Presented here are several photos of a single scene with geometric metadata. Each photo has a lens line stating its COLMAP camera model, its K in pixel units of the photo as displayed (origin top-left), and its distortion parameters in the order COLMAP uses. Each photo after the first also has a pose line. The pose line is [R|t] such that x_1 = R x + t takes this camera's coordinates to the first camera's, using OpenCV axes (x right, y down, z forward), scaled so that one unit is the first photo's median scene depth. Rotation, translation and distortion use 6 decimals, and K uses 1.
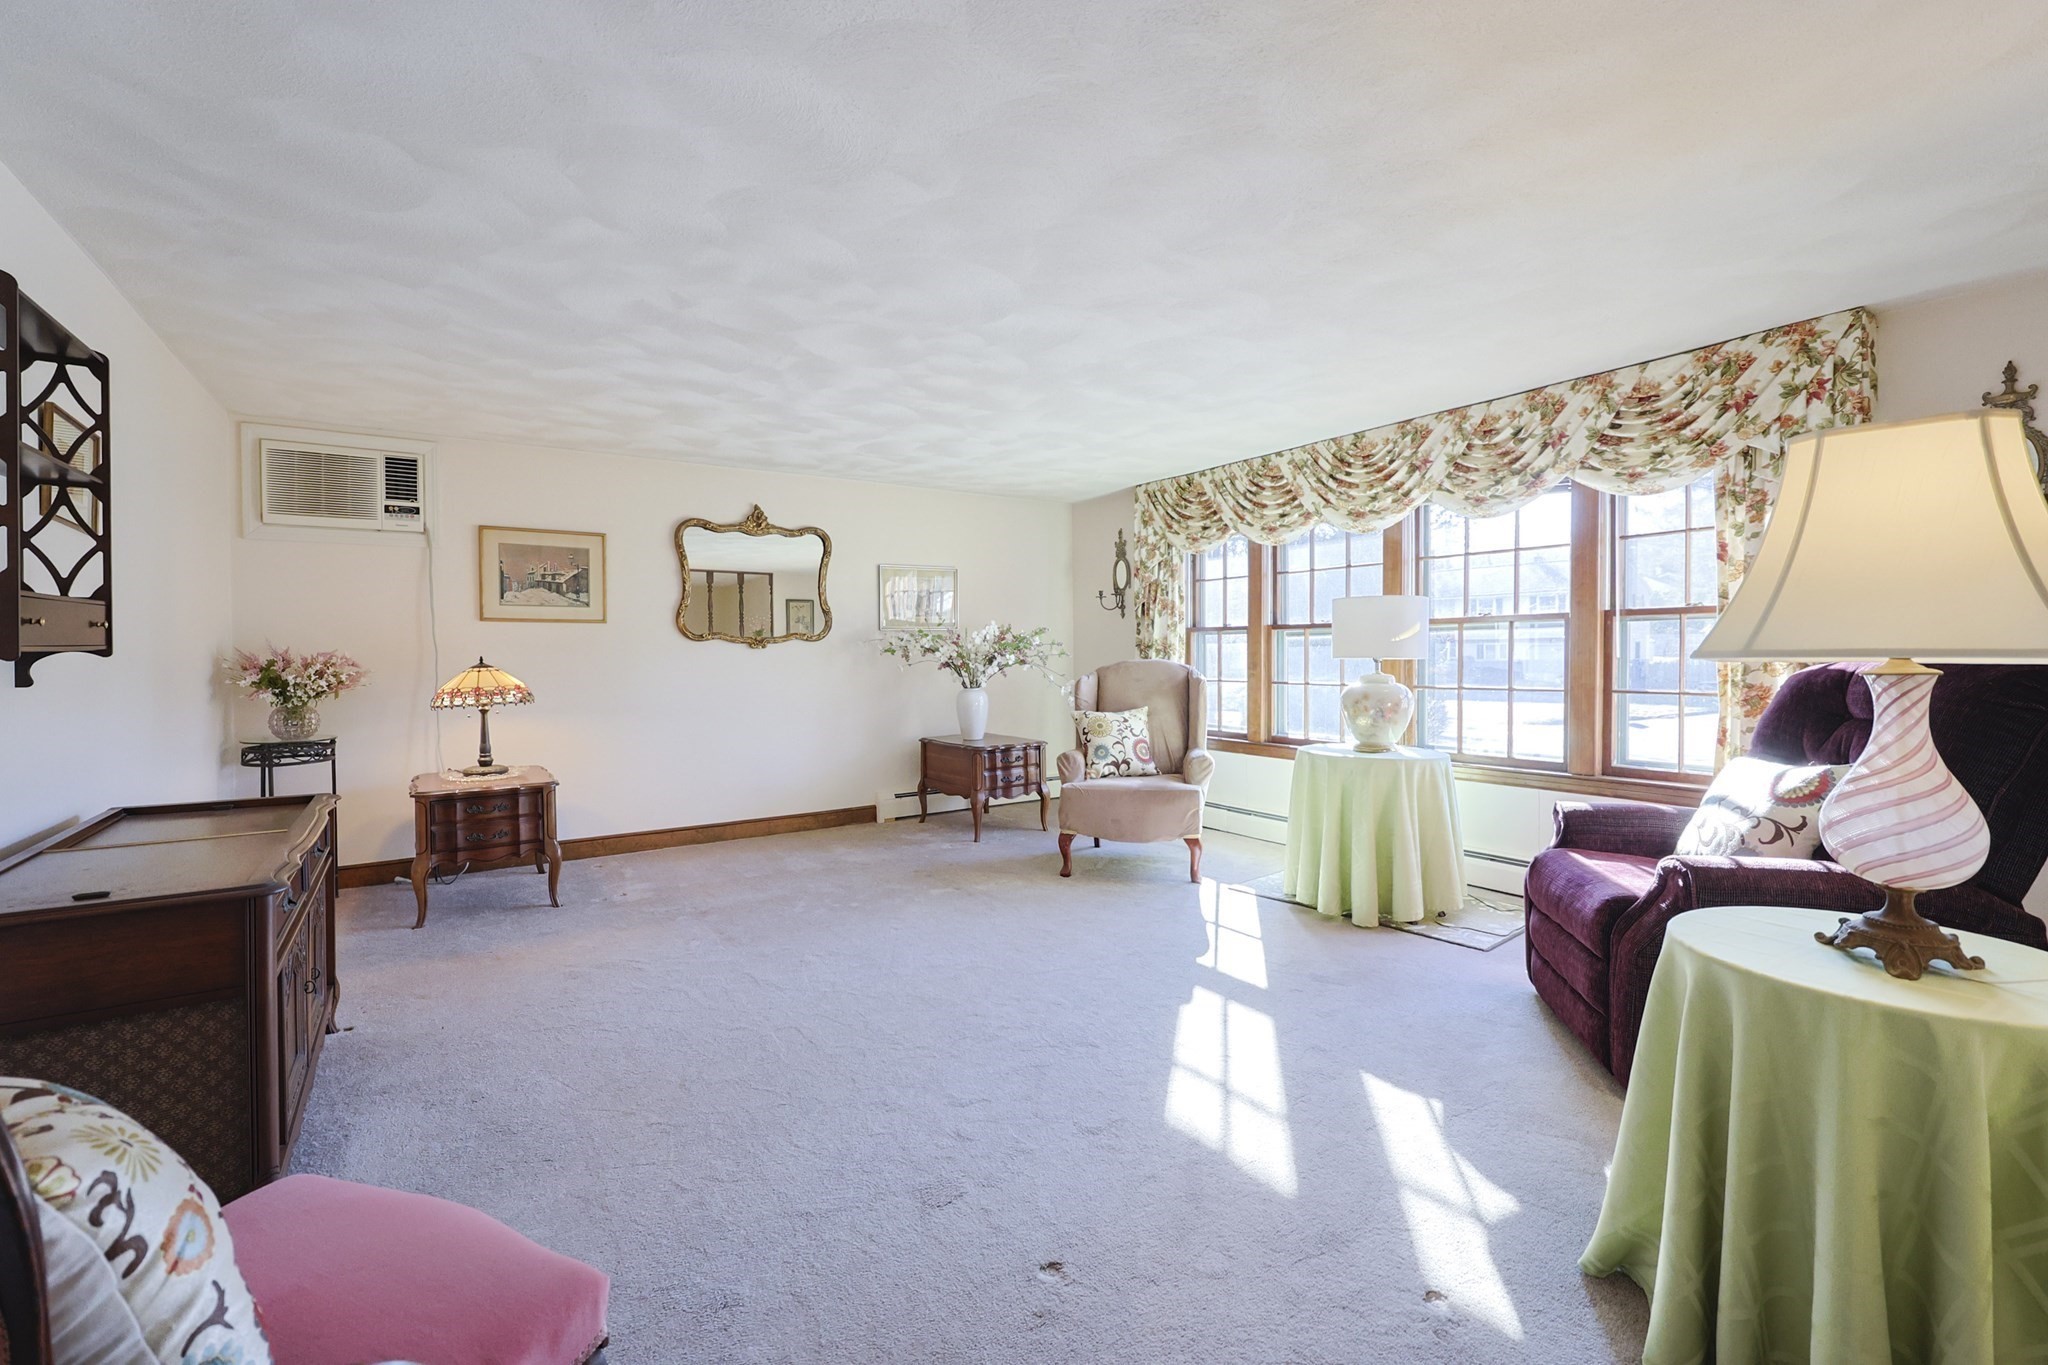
lens RADIAL K [[947.3, 0, 1032.8], [0, 947.3, 680.5], [0, 0, 1]] dist [0.001225, -0.000056]
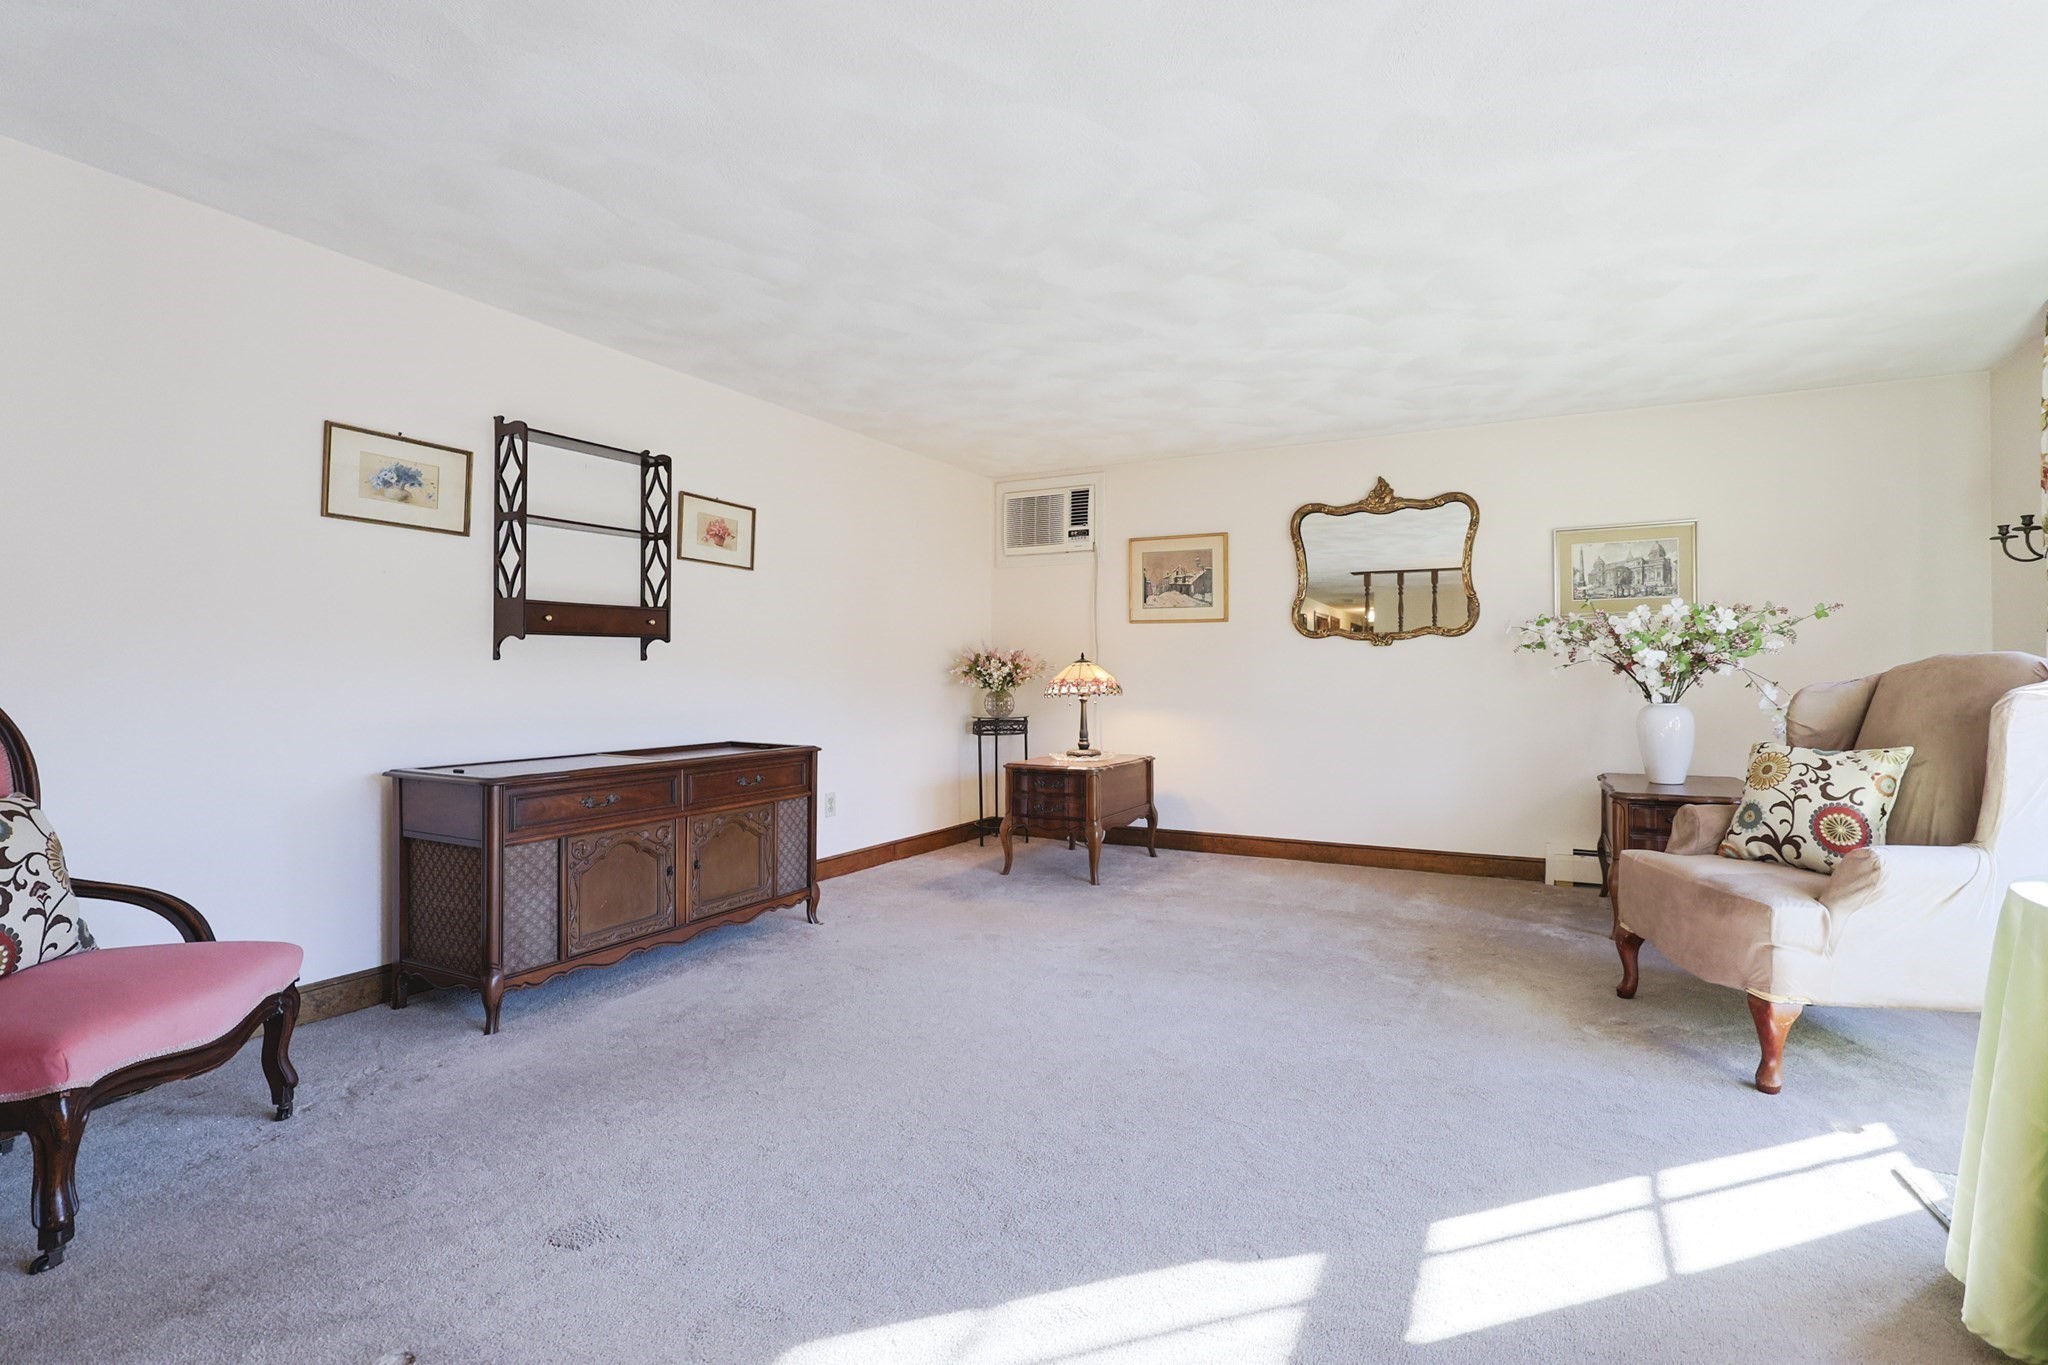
lens RADIAL K [[923.3, 0, 1027.2], [0, 923.3, 676.1], [0, 0, 1]] dist [-0.000542, 0.000042]
pose [[0.471045, 0.013700, -0.882003, 0.348972], [-0.034643, 0.999395, -0.002978, 0.008110], [0.881429, 0.031958, 0.471234, 0.396495]]
